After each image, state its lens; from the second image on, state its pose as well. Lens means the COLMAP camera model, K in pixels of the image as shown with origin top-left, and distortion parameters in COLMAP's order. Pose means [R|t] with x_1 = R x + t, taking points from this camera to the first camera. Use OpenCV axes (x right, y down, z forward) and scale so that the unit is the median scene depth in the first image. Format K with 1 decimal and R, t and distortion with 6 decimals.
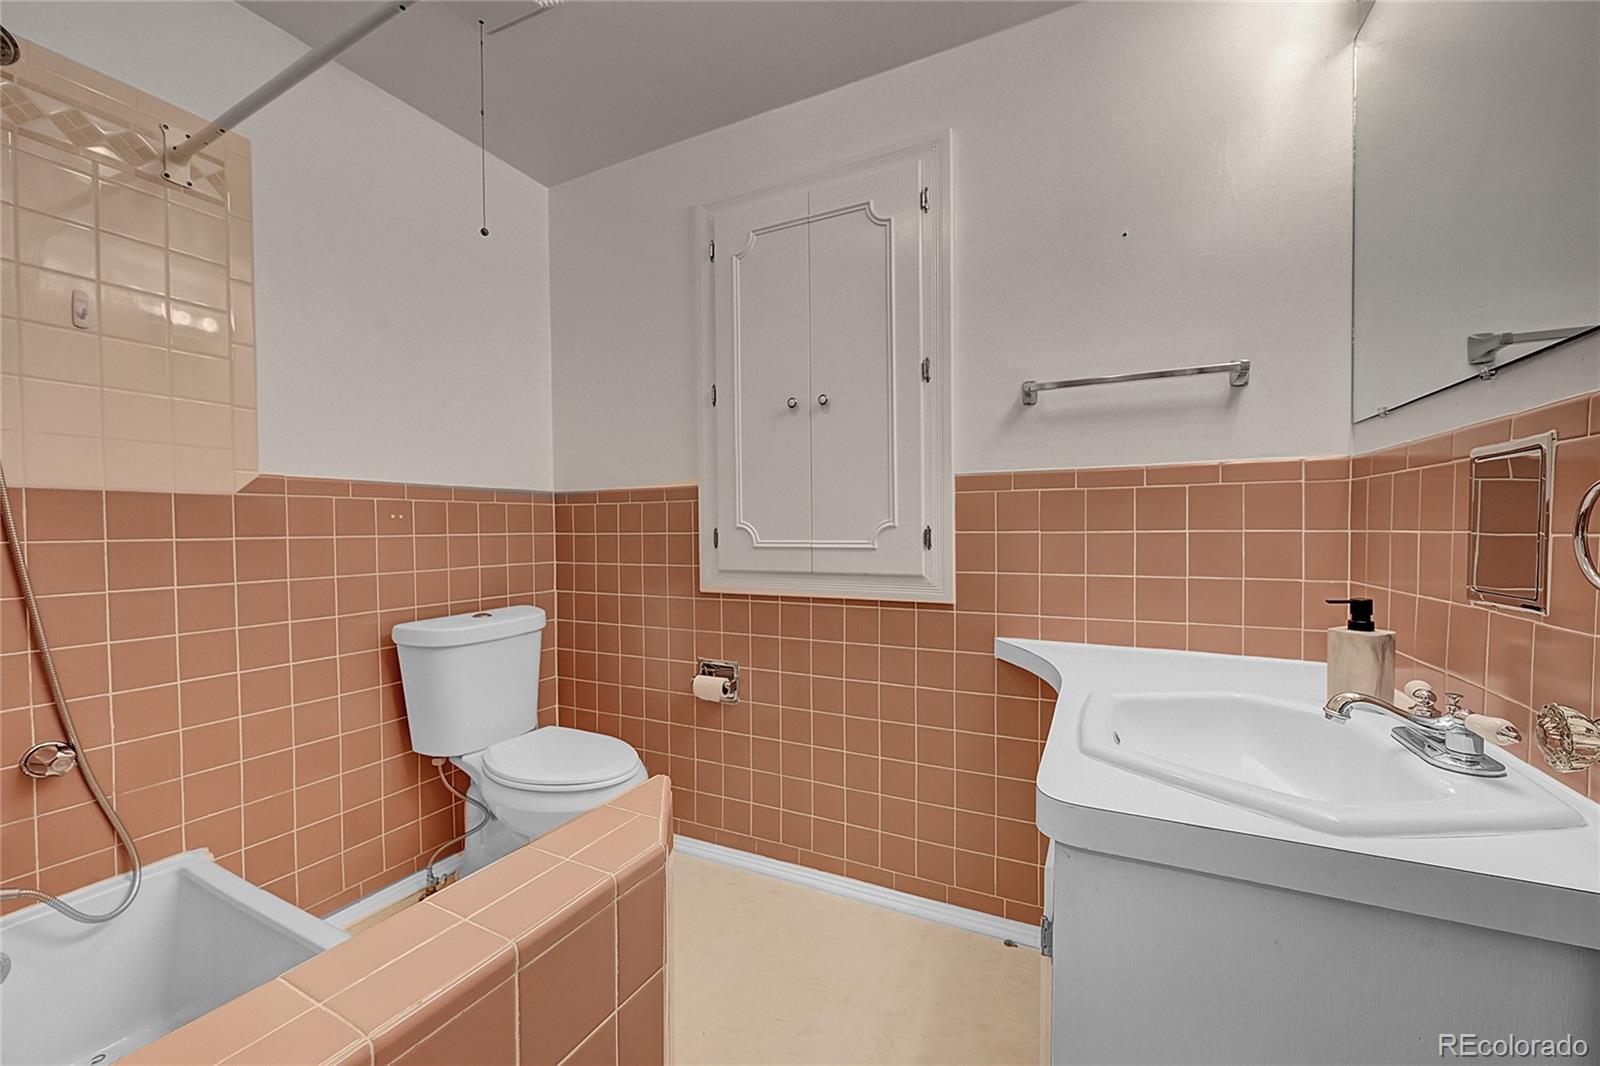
lens RADIAL K [[630.9, 0, 797.4], [0, 630.9, 539.3], [0, 0, 1]] dist [-0.001715, -0.000306]
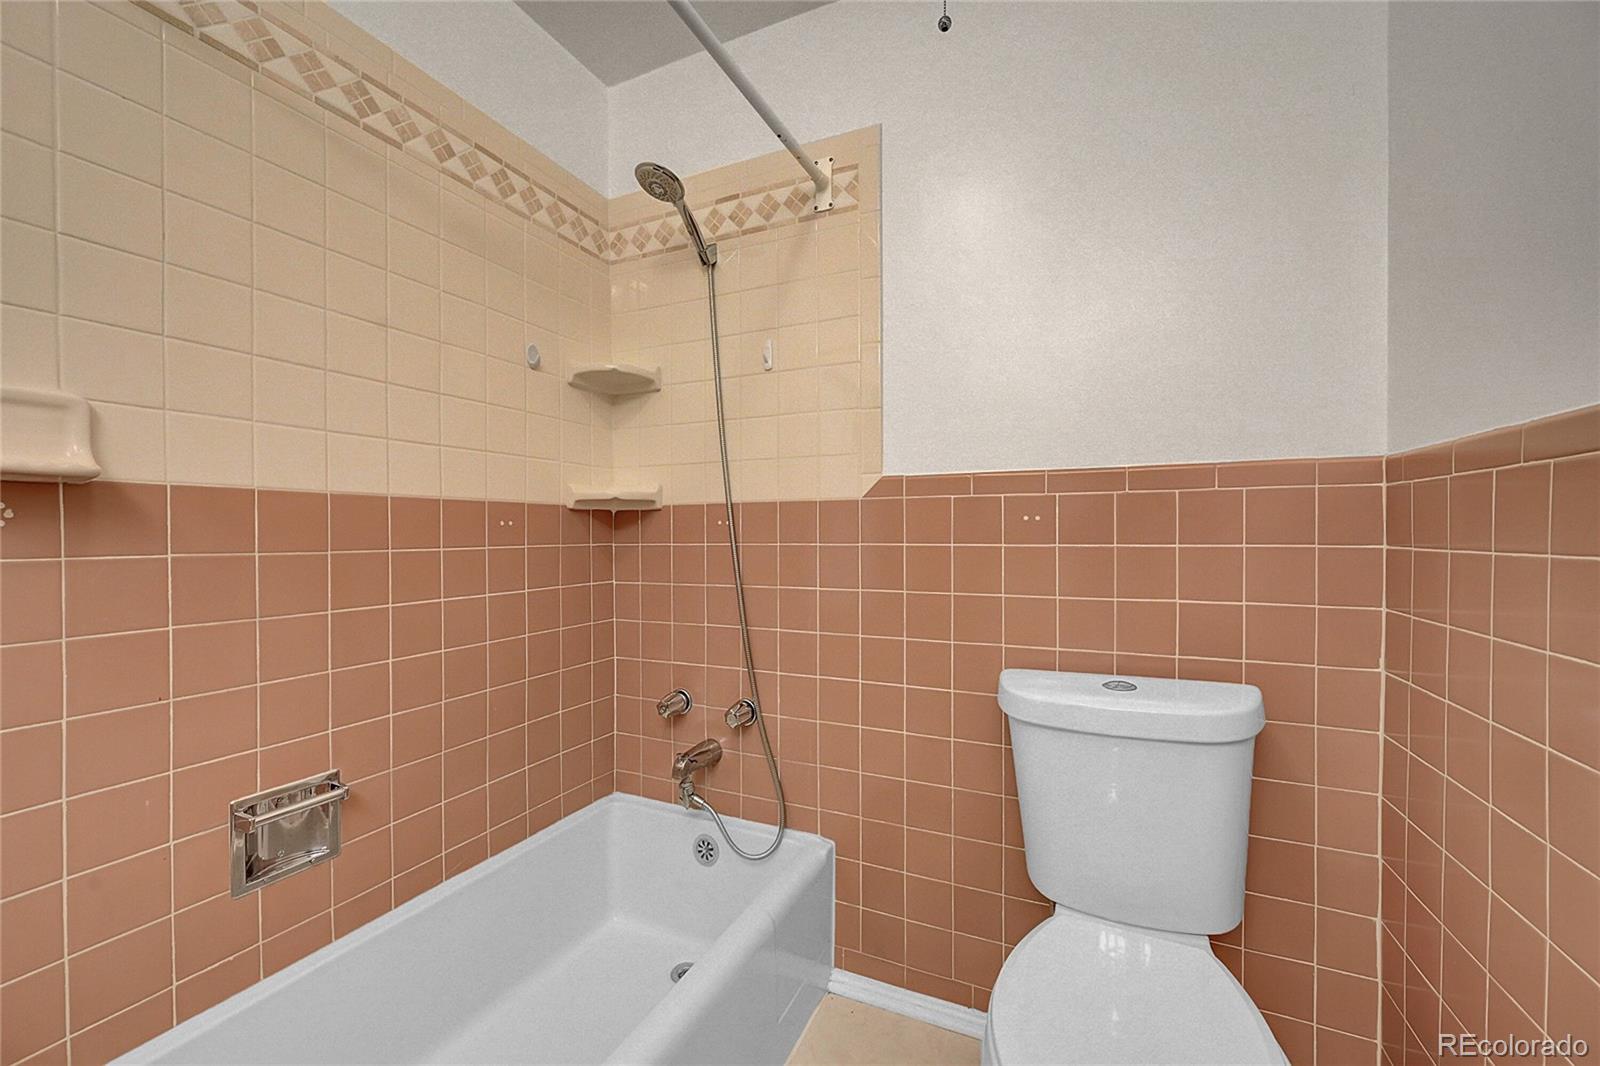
lens RADIAL K [[630.9, 0, 799.1], [0, 630.9, 535.6], [0, 0, 1]] dist [-0.001715, -0.000306]
pose [[0.045278, 0.017220, -0.998826, 0.085608], [-0.012548, 0.999782, 0.016668, -0.030702], [0.998896, 0.011778, 0.045484, 0.885223]]
